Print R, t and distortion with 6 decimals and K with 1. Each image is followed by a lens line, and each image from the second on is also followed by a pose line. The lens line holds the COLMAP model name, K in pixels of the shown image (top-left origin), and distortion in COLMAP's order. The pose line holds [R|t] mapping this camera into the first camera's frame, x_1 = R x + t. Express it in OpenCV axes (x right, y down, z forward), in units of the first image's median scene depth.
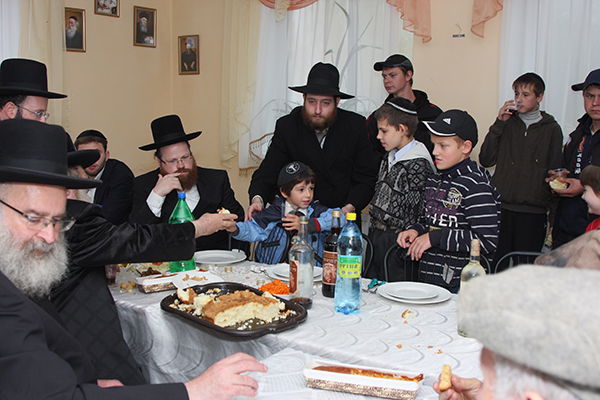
lens RADIAL K [[688.7, 0, 300.0], [0, 688.7, 200.0], [0, 0, 1]] dist [-0.022837, 0.000420]
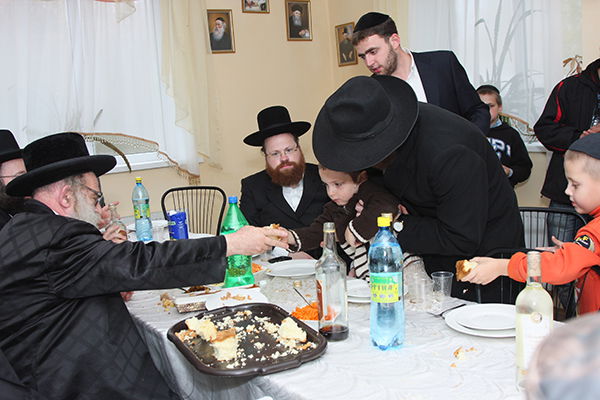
lens RADIAL K [[688.7, 0, 300.0], [0, 688.7, 200.0], [0, 0, 1]] dist [-0.022837, 0.000420]
pose [[0.941501, -0.036320, -0.335048, 0.100084], [0.038853, 0.999245, 0.000858, -0.001897], [0.334764, -0.013826, 0.942201, 0.102638]]
